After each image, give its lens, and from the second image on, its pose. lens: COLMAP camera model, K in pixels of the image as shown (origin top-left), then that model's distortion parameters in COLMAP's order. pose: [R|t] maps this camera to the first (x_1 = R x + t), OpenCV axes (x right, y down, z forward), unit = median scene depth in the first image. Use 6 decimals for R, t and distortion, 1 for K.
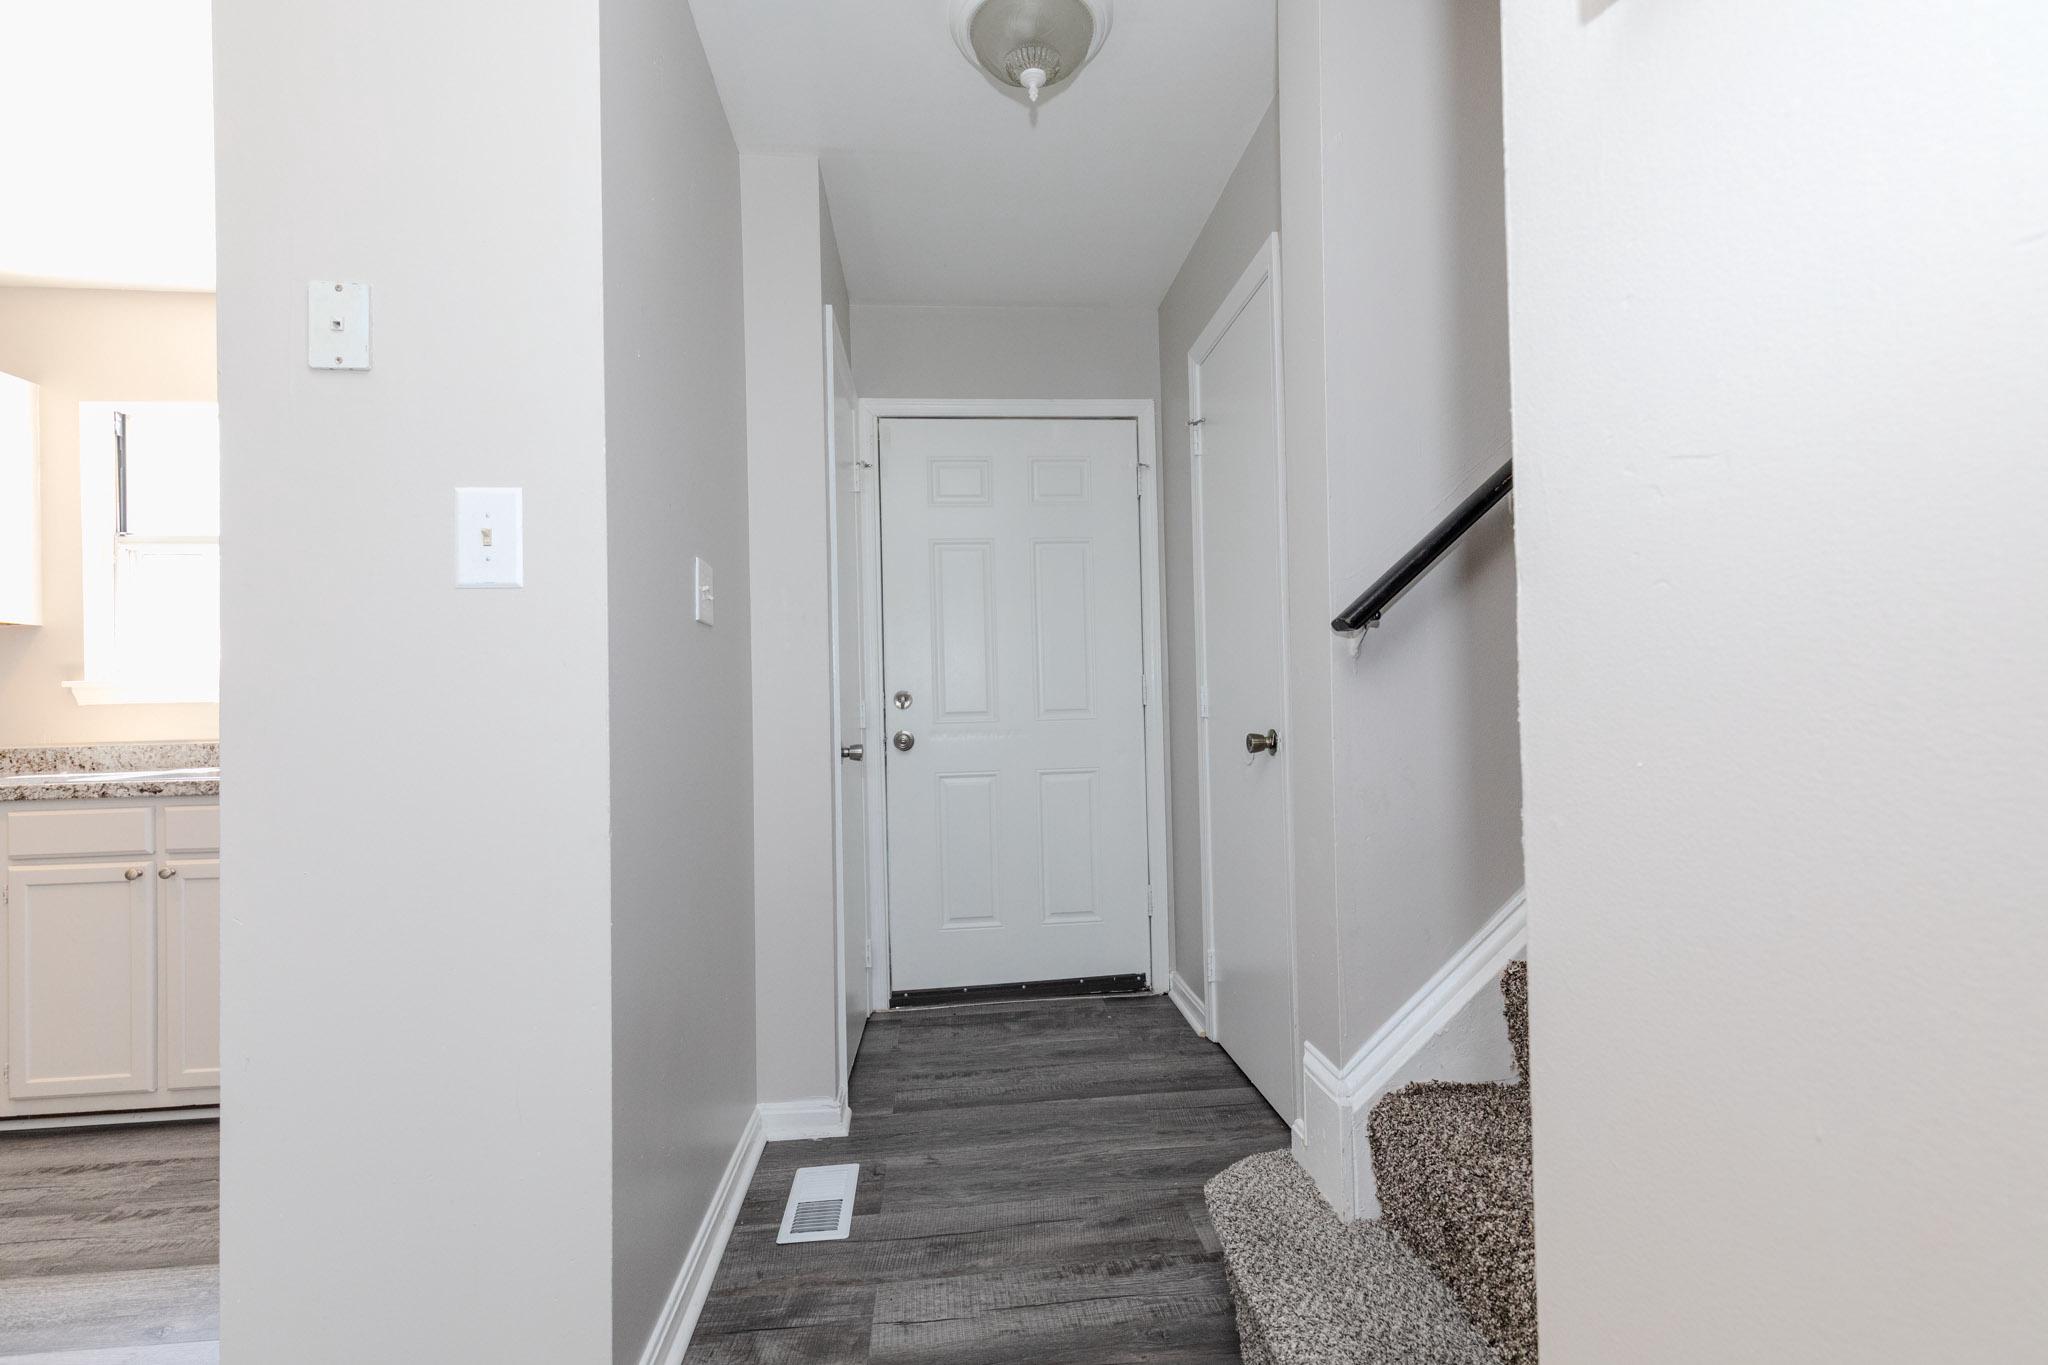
lens RADIAL K [[929.5, 0, 1035.8], [0, 929.5, 682.8], [0, 0, 1]] dist [-0.002926, 0.000801]
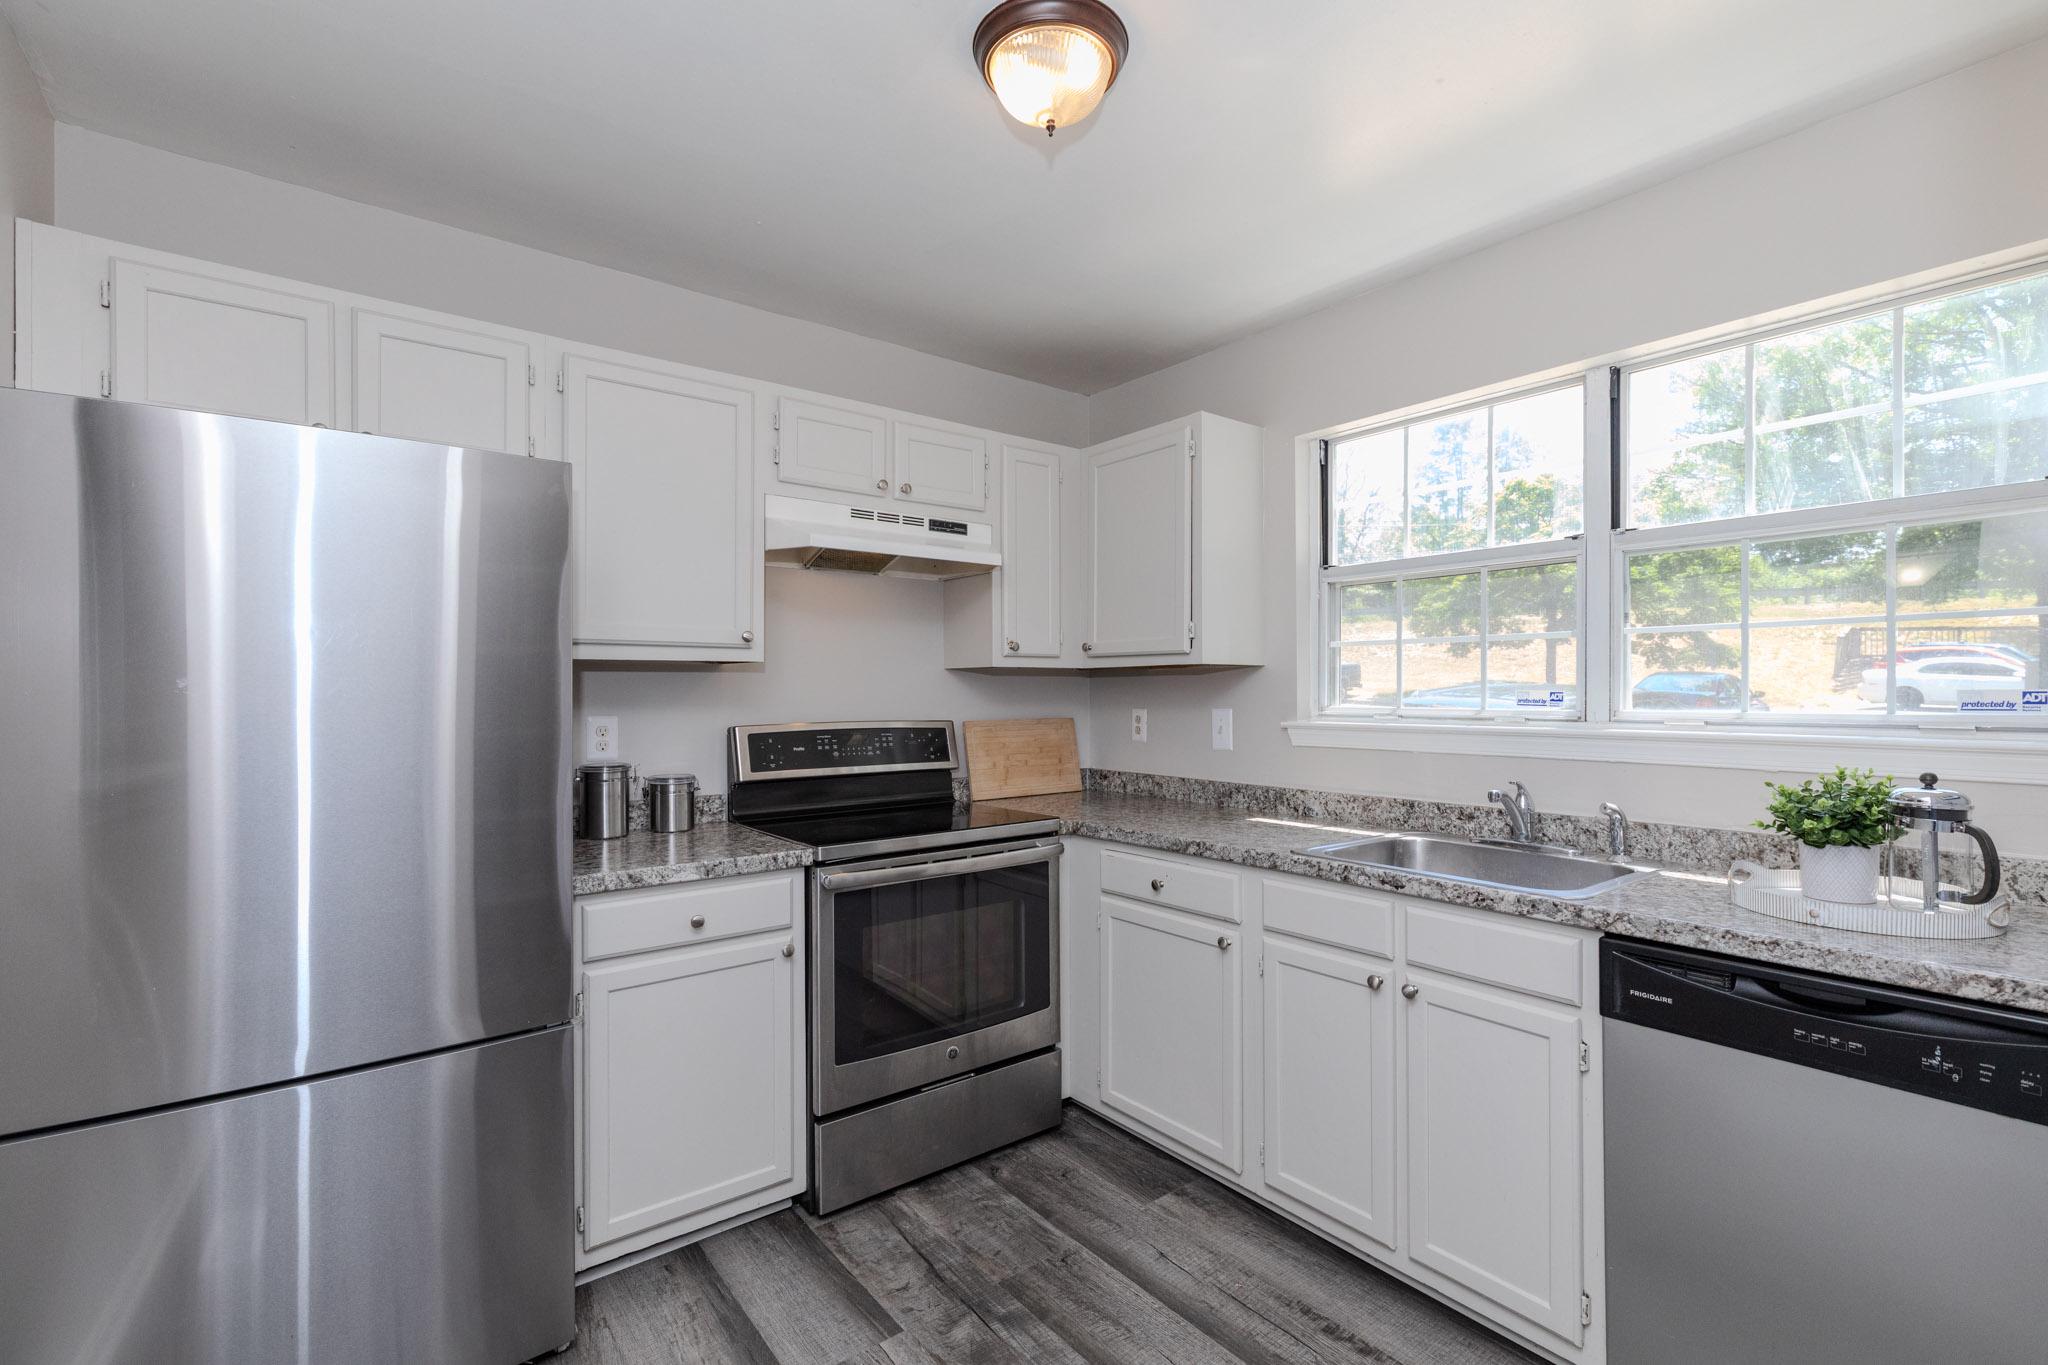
lens RADIAL K [[929.5, 0, 1030.2], [0, 929.5, 688.5], [0, 0, 1]] dist [-0.002926, 0.000801]
pose [[0.544549, 0.026373, -0.838314, -0.438148], [0.001833, 0.999466, 0.032634, -0.084994], [0.838727, -0.019308, 0.544210, 0.281176]]
